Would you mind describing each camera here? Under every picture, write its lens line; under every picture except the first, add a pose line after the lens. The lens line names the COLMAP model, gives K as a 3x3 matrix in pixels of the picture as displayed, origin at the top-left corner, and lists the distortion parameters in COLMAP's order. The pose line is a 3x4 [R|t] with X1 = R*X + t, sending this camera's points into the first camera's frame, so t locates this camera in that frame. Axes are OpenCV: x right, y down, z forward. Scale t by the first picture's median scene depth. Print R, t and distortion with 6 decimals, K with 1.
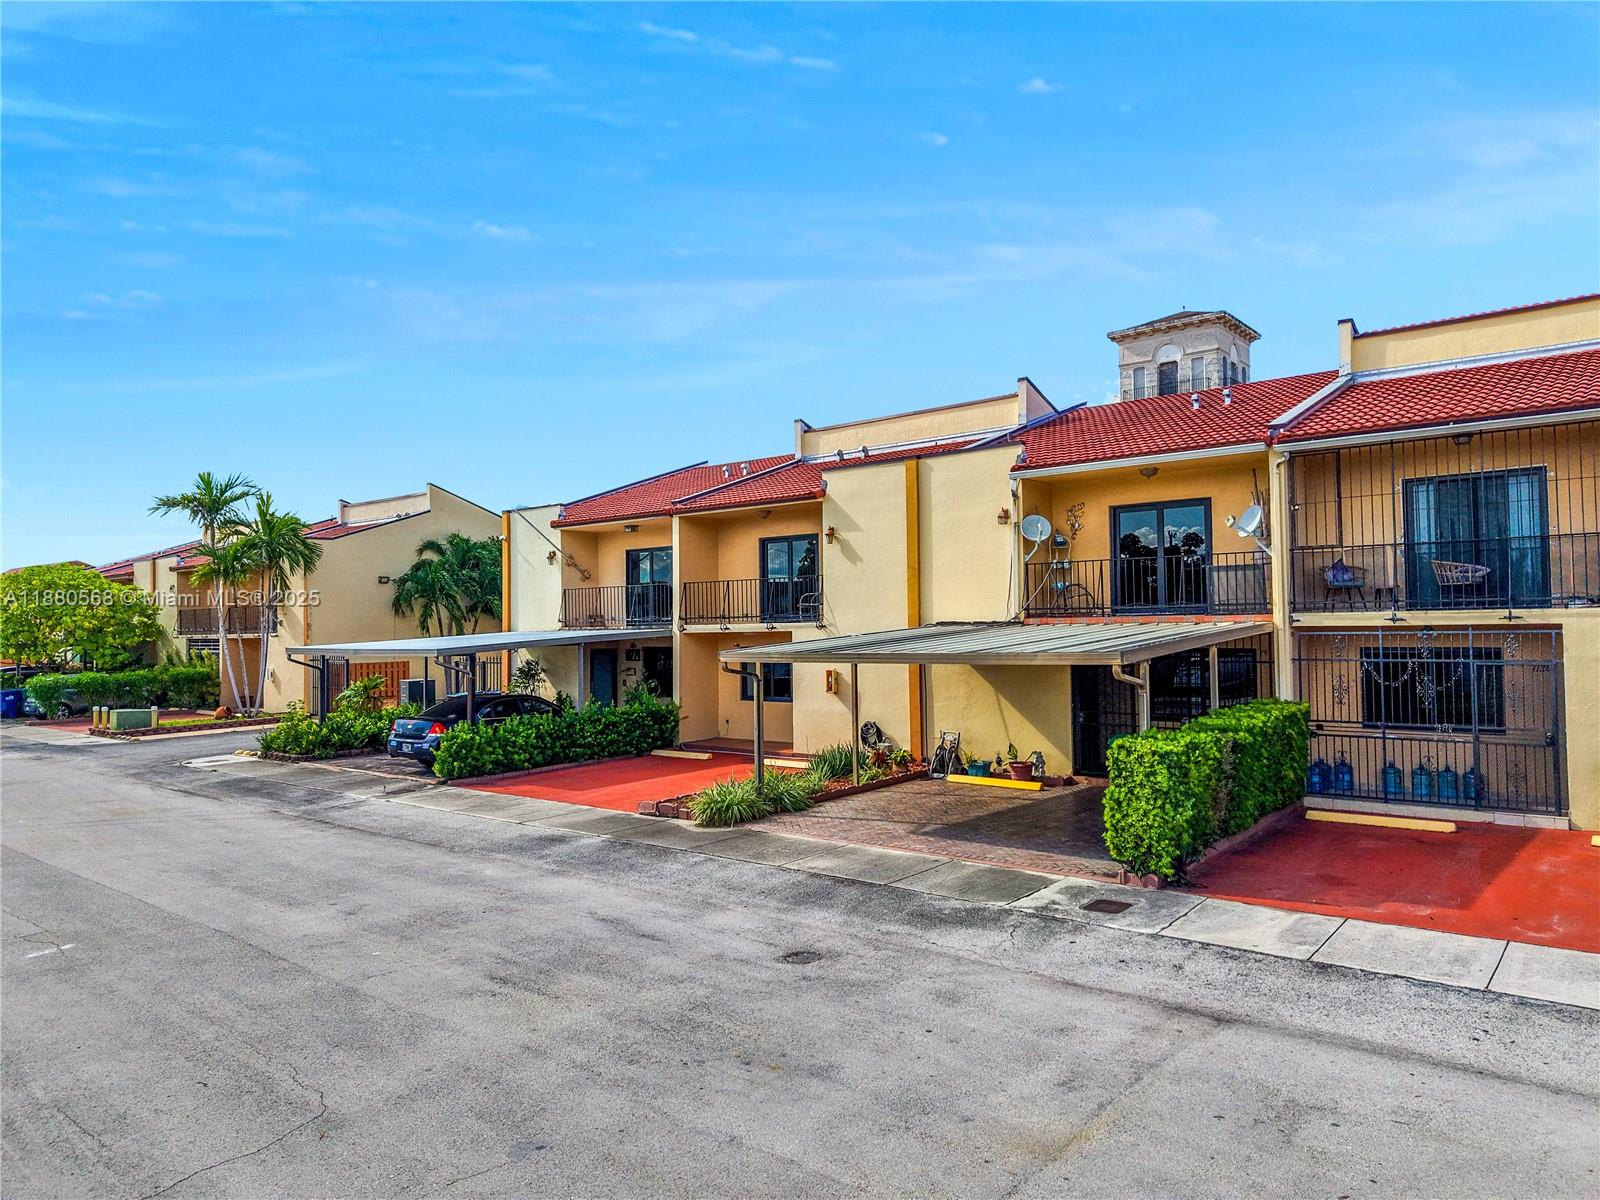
lens RADIAL K [[1088.7, 0, 815.3], [0, 1088.7, 590.4], [0, 0, 1]] dist [0.021624, -0.023331]
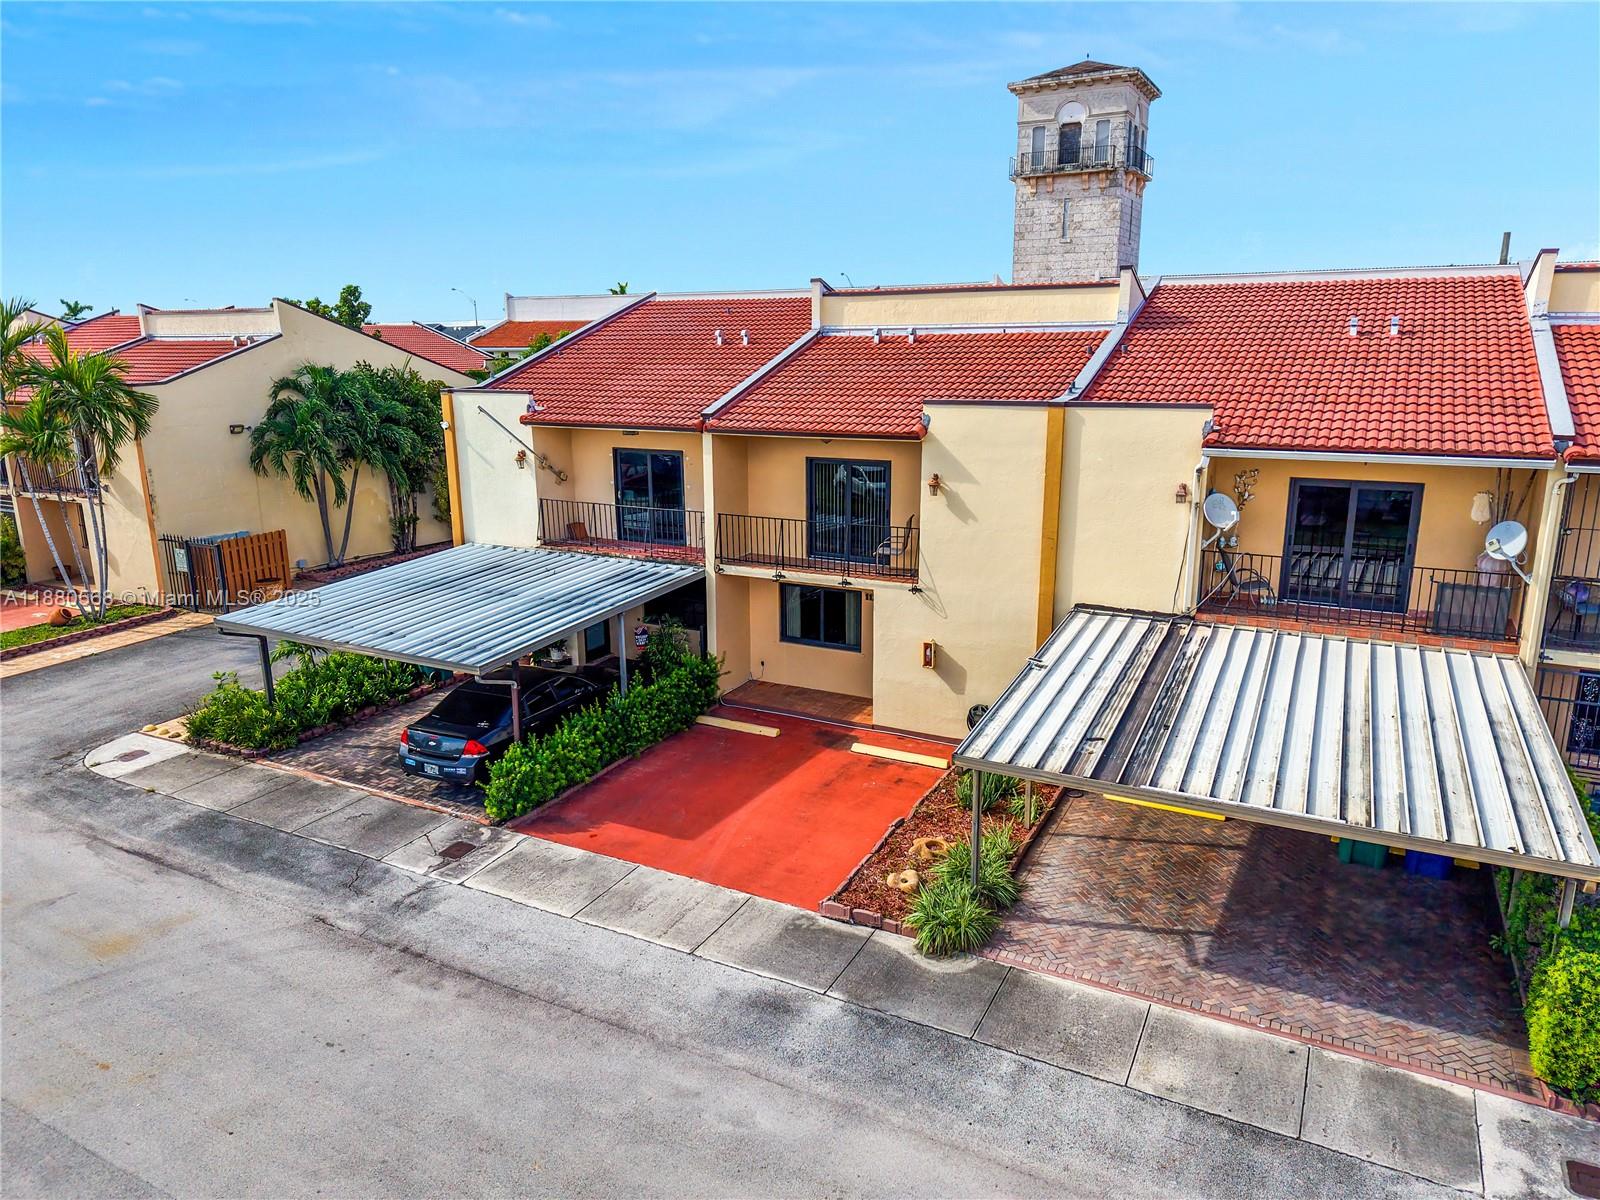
lens RADIAL K [[1088.7, 0, 810.0], [0, 1088.7, 602.0], [0, 0, 1]] dist [0.021624, -0.023331]
pose [[0.980162, -0.038112, 0.194501, -0.222964], [-0.015584, 0.963480, 0.267328, -0.169305], [-0.197586, -0.265055, 0.943772, 0.195840]]
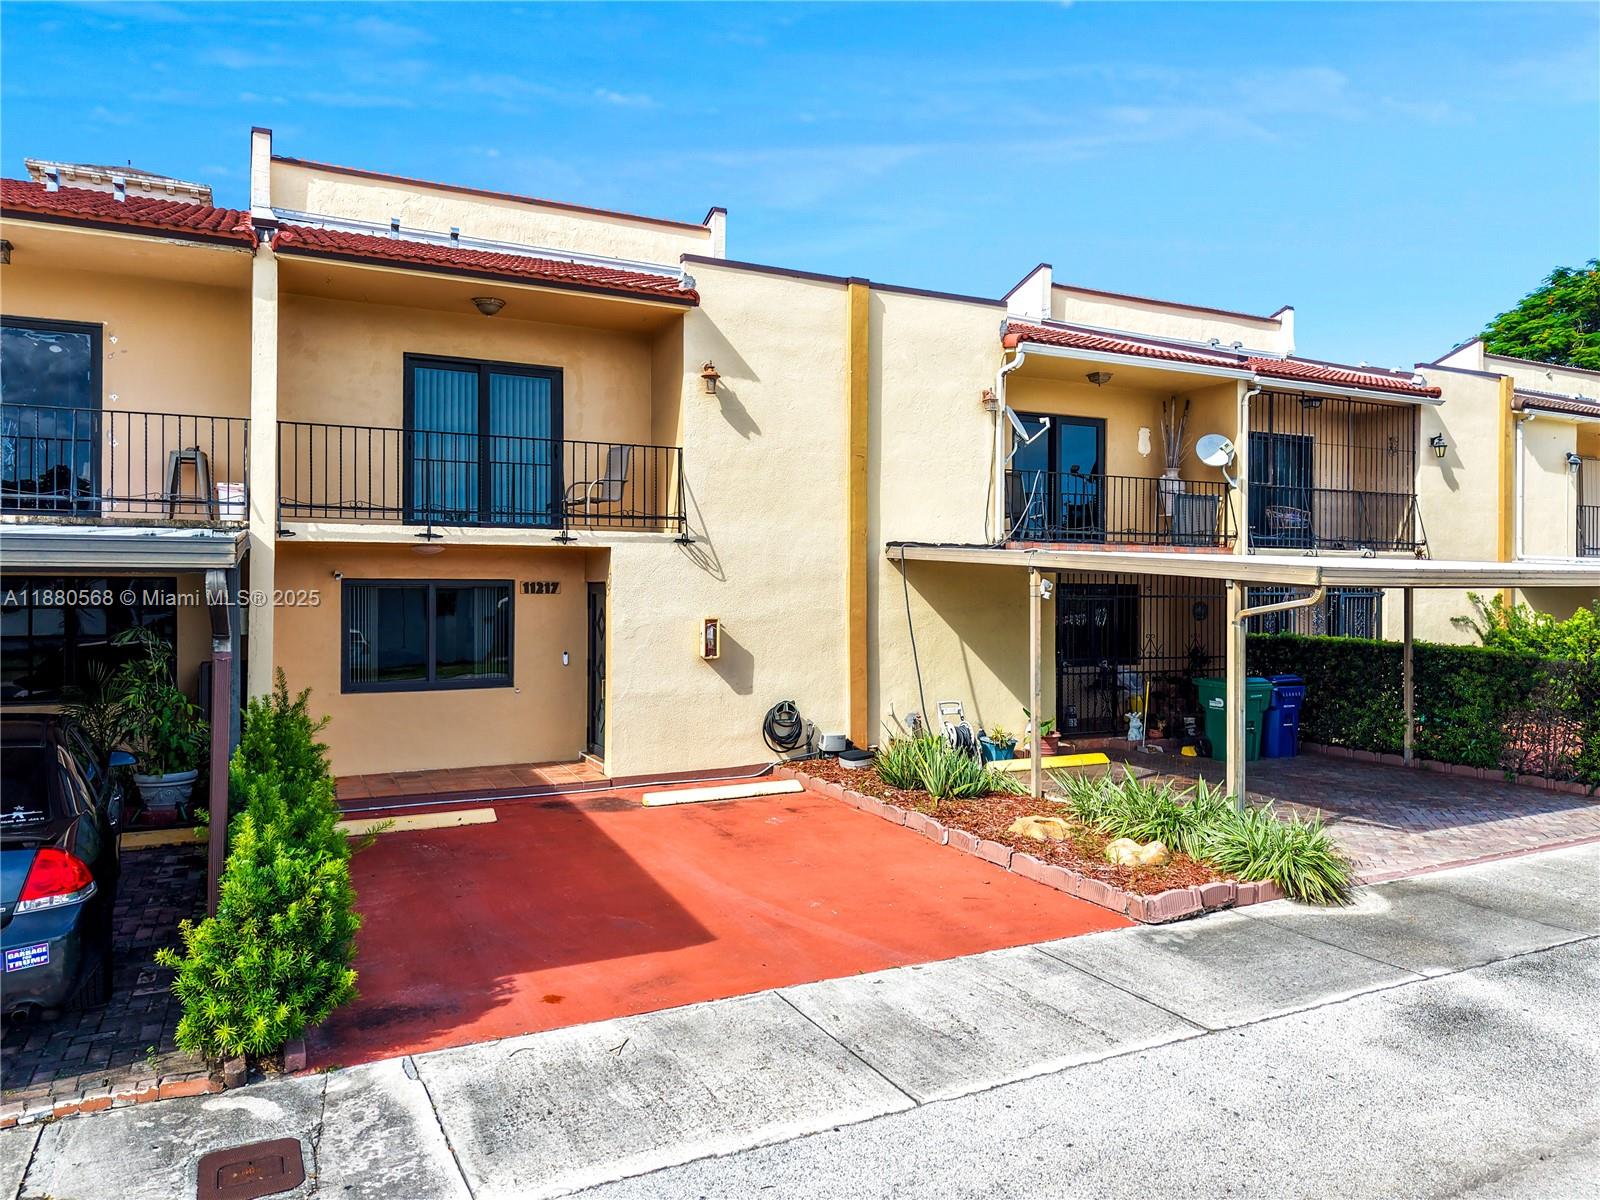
lens RADIAL K [[1088.7, 0, 822.9], [0, 1088.7, 596.0], [0, 0, 1]] dist [0.021624, -0.023331]
pose [[0.402968, 0.008694, 0.915173, -0.435267], [-0.040343, 0.999152, 0.008272, 0.049777], [-0.914325, -0.040254, 0.402977, 0.655690]]
